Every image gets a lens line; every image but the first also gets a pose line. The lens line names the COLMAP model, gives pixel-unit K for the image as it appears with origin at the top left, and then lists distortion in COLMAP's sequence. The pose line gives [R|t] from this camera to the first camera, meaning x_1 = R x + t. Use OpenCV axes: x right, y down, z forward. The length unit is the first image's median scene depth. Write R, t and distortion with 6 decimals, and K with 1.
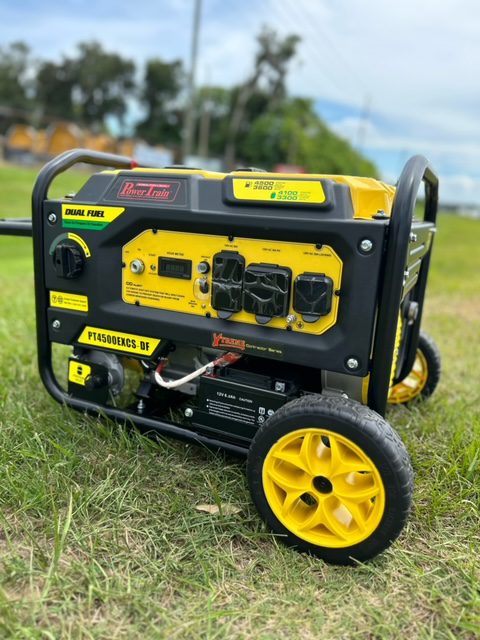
lens RADIAL K [[522.1, 0, 241.9], [0, 522.1, 321.9], [0, 0, 1]] dist [0.040978, -0.013775]
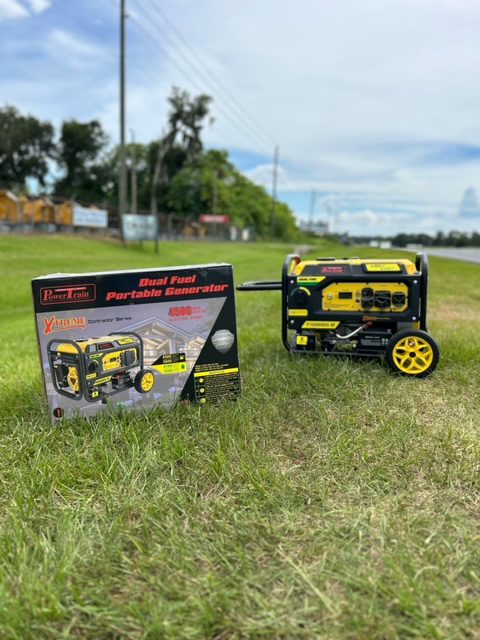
lens RADIAL K [[522.1, 0, 239.8], [0, 522.1, 321.8], [0, 0, 1]] dist [0.040978, -0.013775]
pose [[0.986321, -0.092813, 0.136220, -1.028376], [0.103679, 0.991782, -0.074959, 0.182857], [-0.128143, 0.088057, 0.987839, -1.628348]]
